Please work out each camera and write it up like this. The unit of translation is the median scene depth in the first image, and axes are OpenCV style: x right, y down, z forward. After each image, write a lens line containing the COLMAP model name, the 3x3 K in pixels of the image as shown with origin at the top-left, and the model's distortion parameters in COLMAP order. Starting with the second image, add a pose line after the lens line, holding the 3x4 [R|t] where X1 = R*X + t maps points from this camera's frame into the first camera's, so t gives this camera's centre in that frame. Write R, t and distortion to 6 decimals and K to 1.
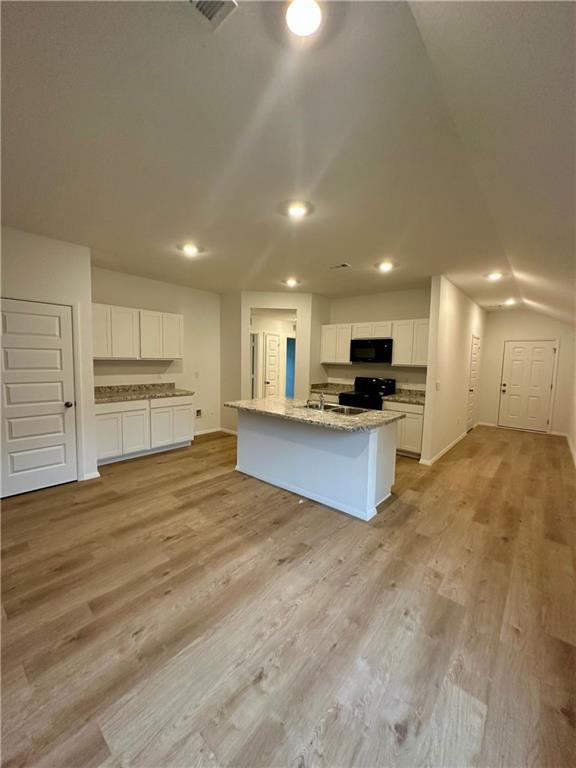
lens RADIAL K [[304.3, 0, 288.9], [0, 304.3, 385.5], [0, 0, 1]] dist [-0.002899, 0.000169]
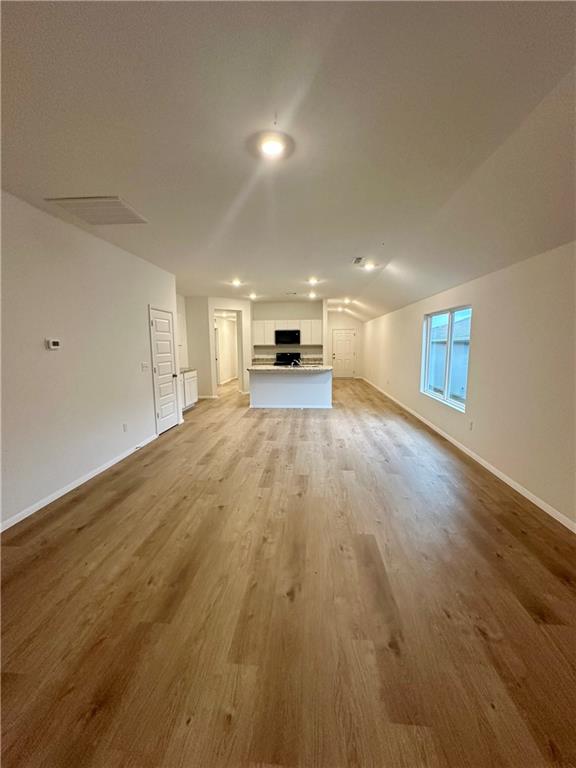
lens RADIAL K [[322.6, 0, 286.7], [0, 322.6, 382.0], [0, 0, 1]] dist [0.000052, 0.000058]
pose [[0.806949, -0.099587, 0.582165, -1.178407], [0.079107, 0.995025, 0.060561, 0.038801], [-0.585300, -0.002816, 0.810812, -0.672515]]
